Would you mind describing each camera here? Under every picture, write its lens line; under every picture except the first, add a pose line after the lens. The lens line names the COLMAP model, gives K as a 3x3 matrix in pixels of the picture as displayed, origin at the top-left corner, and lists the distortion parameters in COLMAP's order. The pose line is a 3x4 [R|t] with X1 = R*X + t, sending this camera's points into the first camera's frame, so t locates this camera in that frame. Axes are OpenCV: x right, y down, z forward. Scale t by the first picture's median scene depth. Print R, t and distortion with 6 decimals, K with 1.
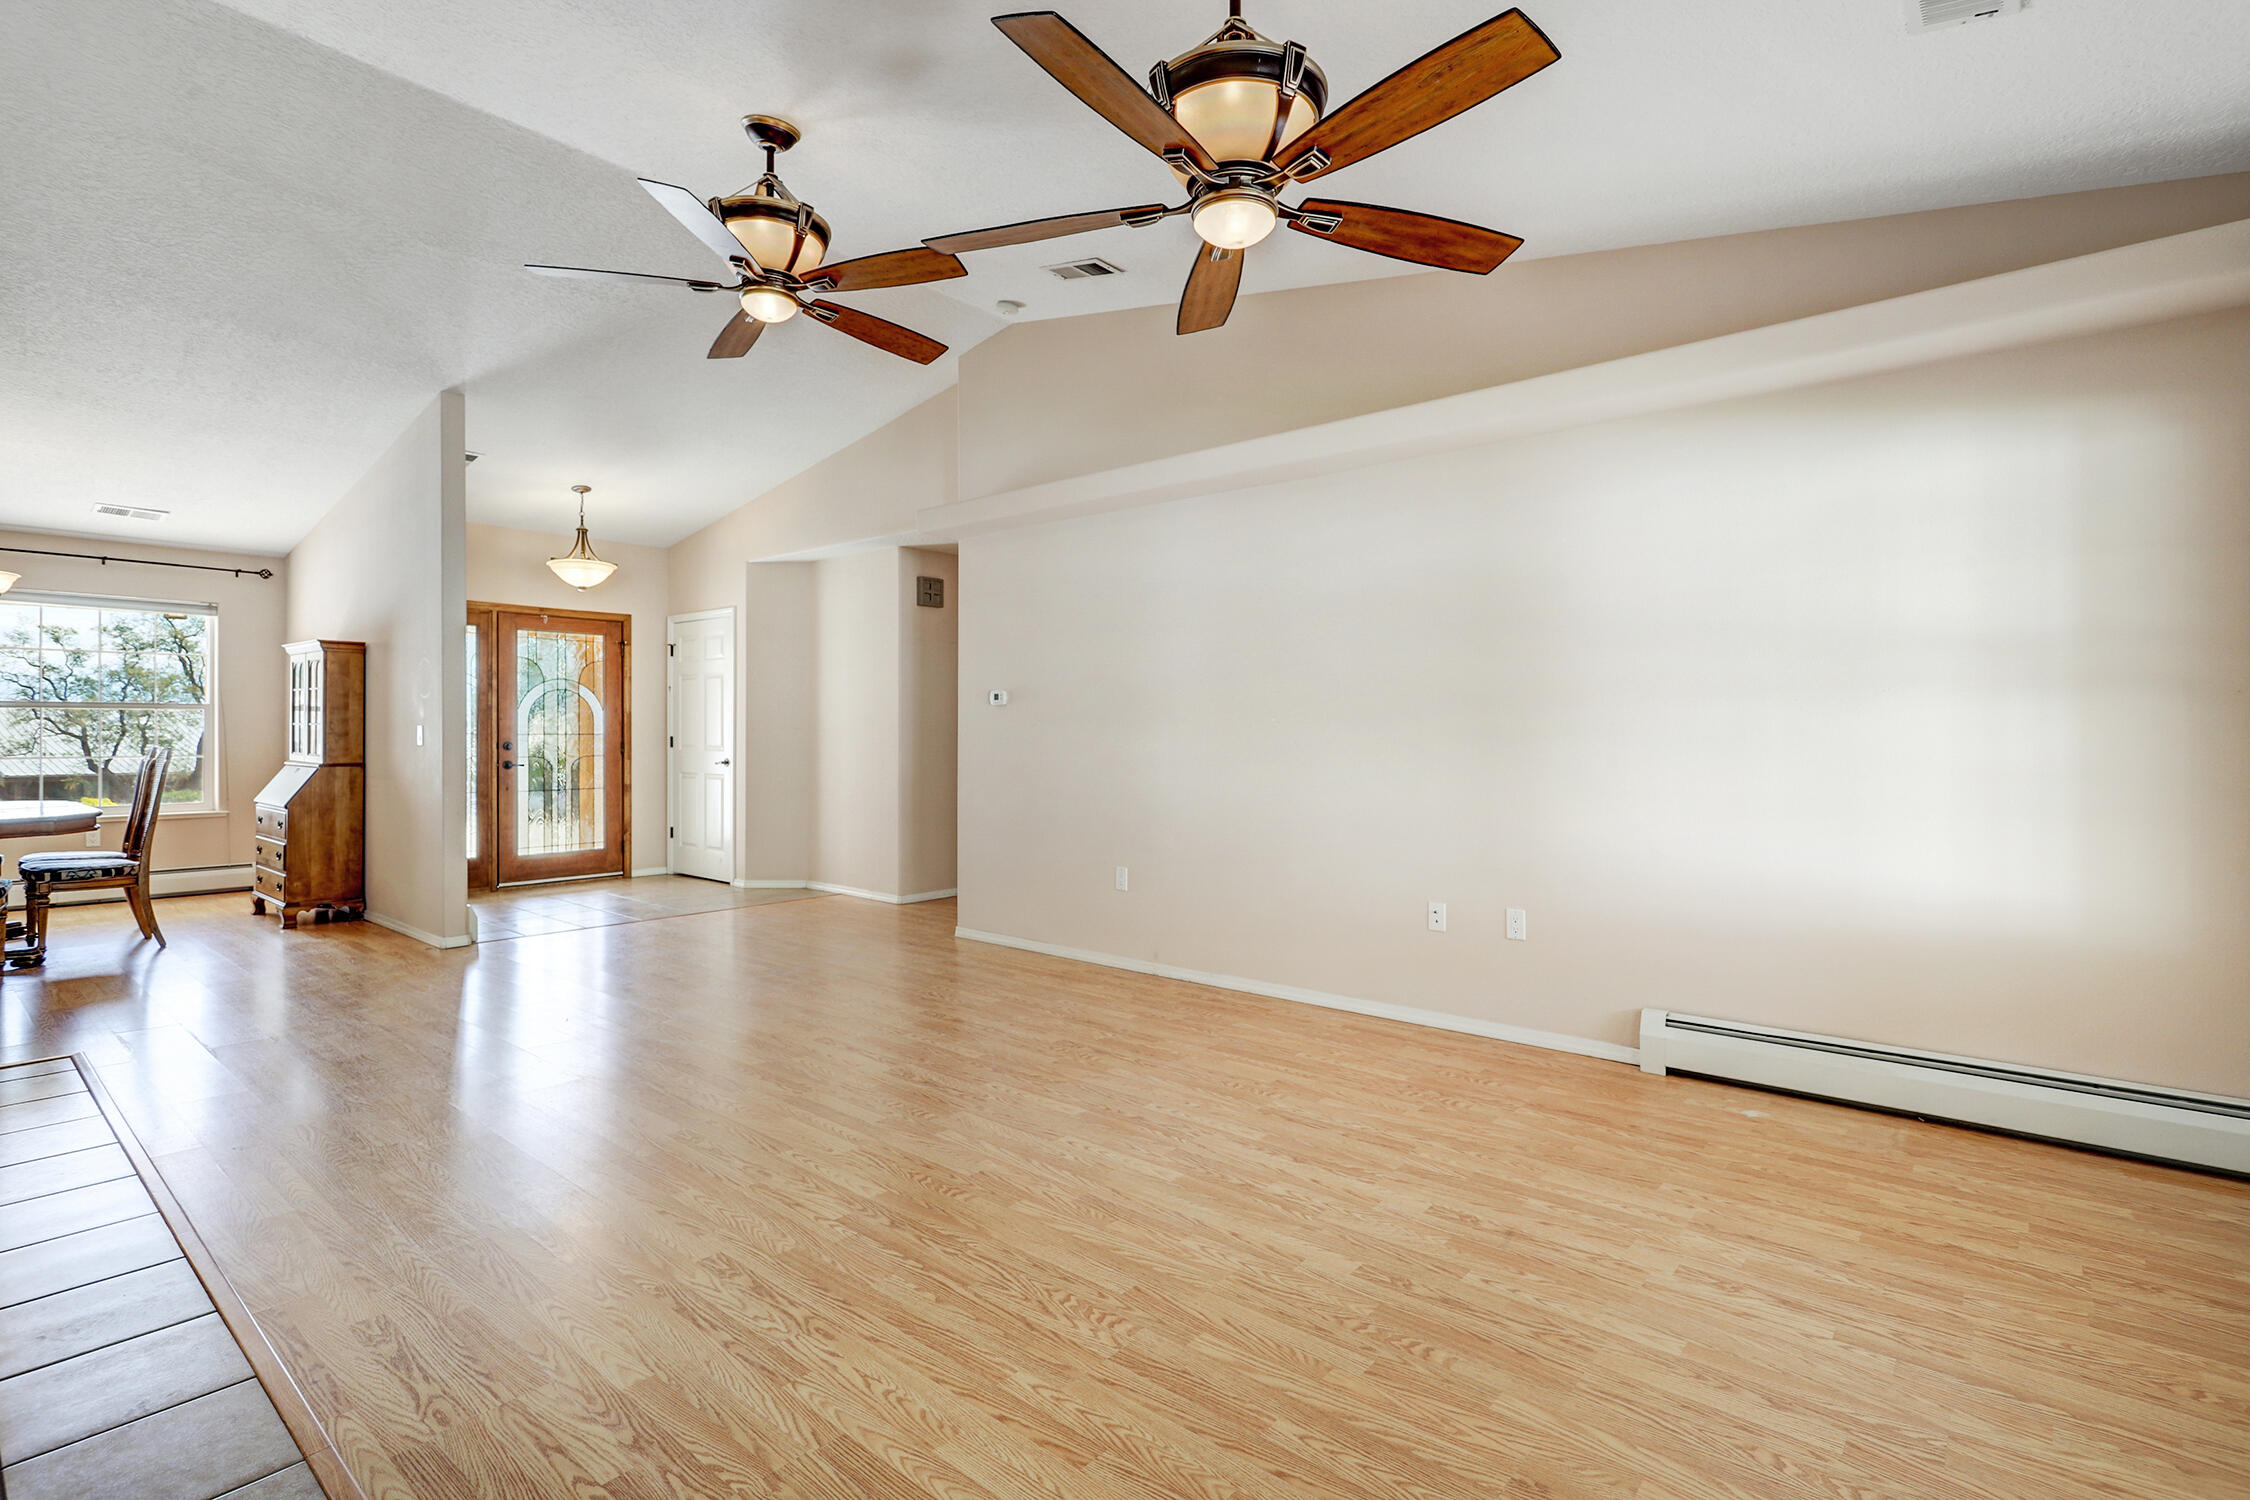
lens RADIAL K [[1063.2, 0, 1126.9], [0, 1063.2, 728.4], [0, 0, 1]] dist [-0.003292, 0.001936]
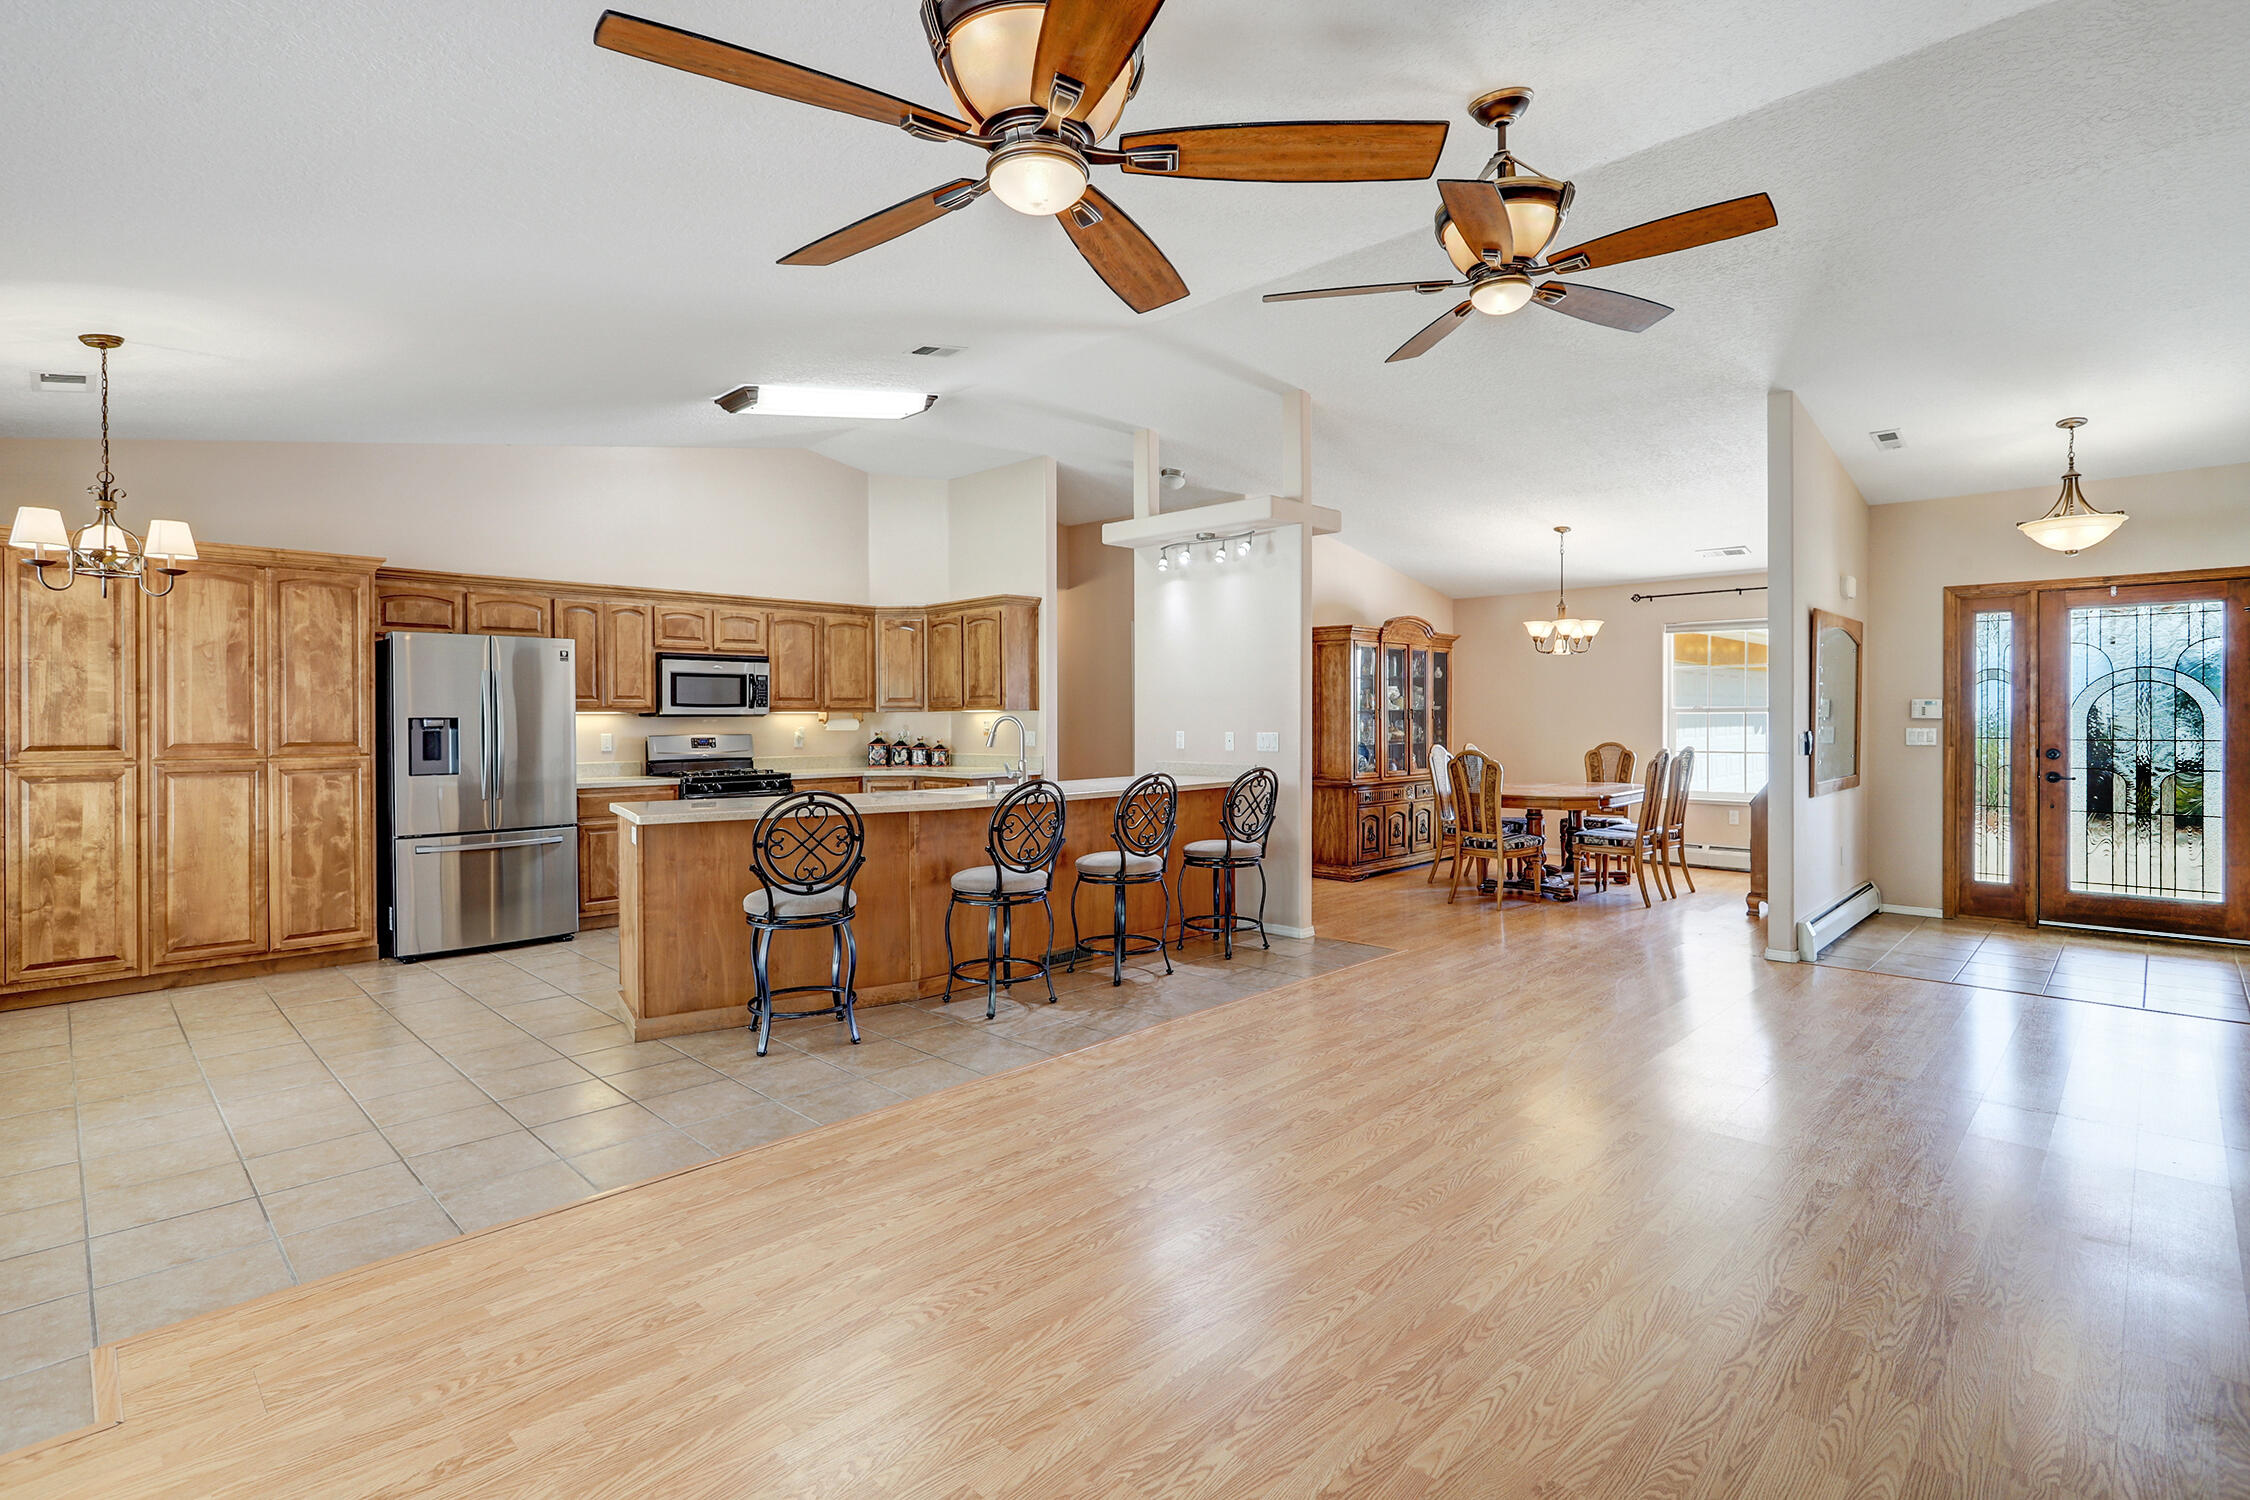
lens RADIAL K [[1063.2, 0, 1103.4], [0, 1063.2, 724.5], [0, 0, 1]] dist [-0.003292, 0.001936]
pose [[-0.082346, 0.006802, -0.996581, 0.367630], [0.007973, 0.999949, 0.006166, -0.021396], [0.996572, -0.007438, -0.082396, 0.436178]]
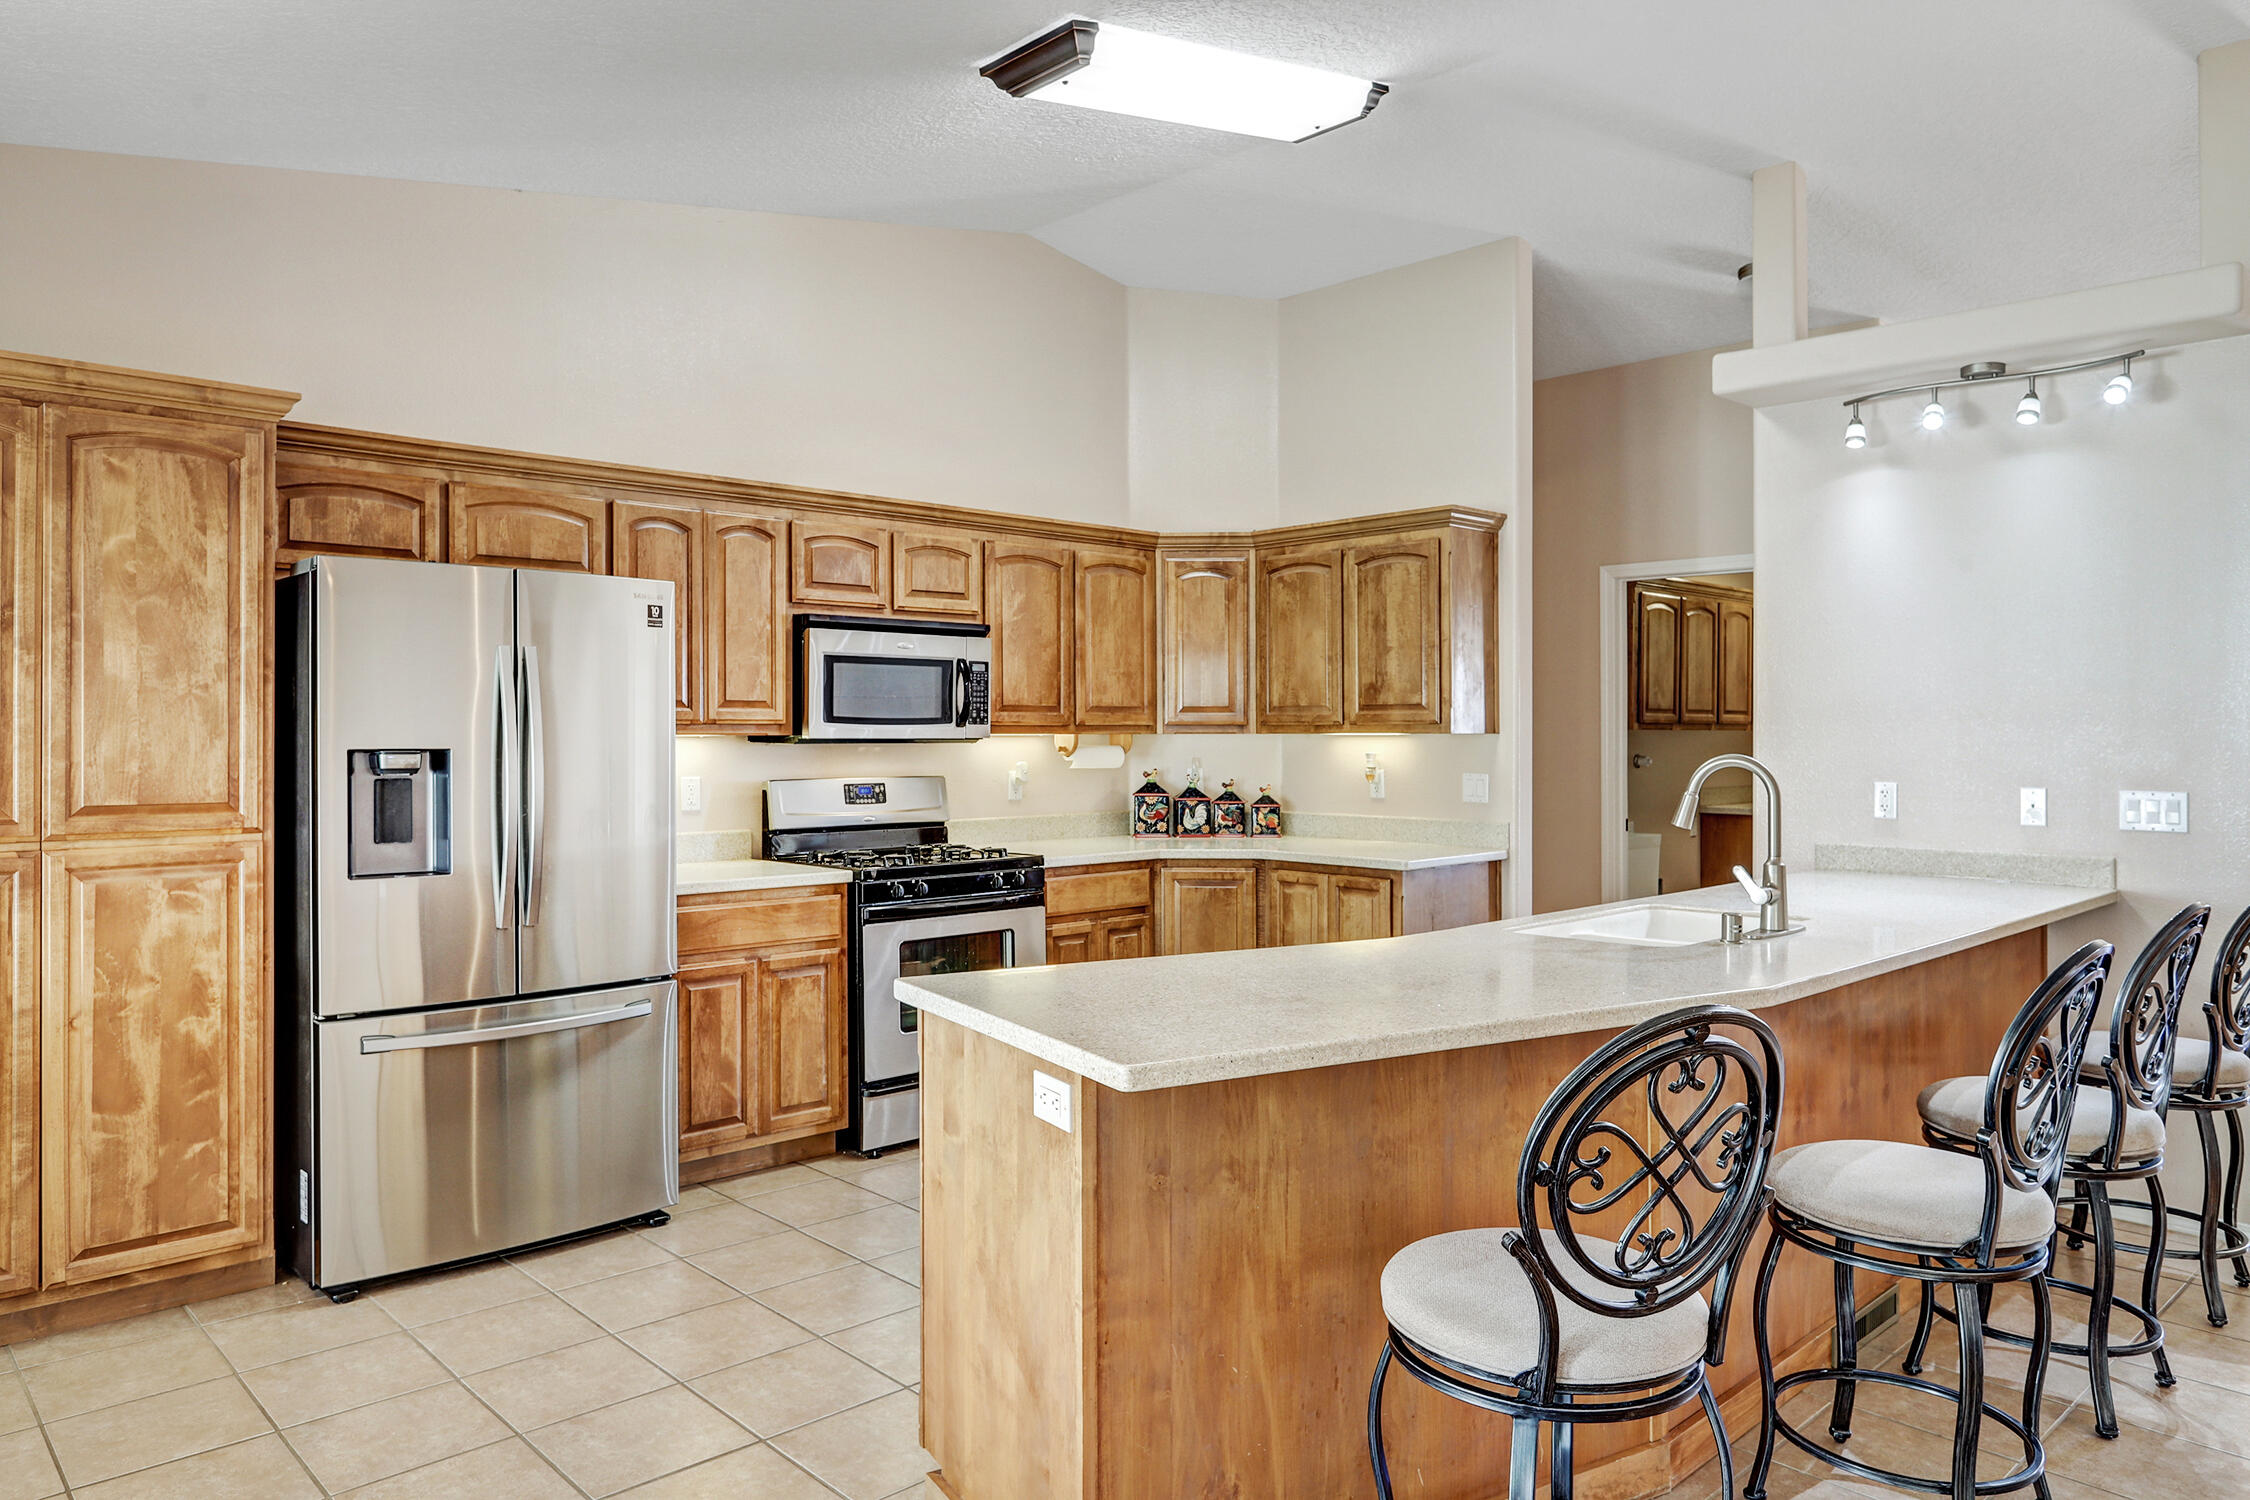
lens RADIAL K [[1479.8, 0, 1099.8], [0, 1479.8, 732.7], [0, 0, 1]] dist [-0.009787, 0.010948]
pose [[-0.119341, 0.001218, -0.992853, 0.030927], [0.001276, 0.999999, 0.001073, -0.033070], [0.992853, -0.001139, -0.119342, 0.115644]]
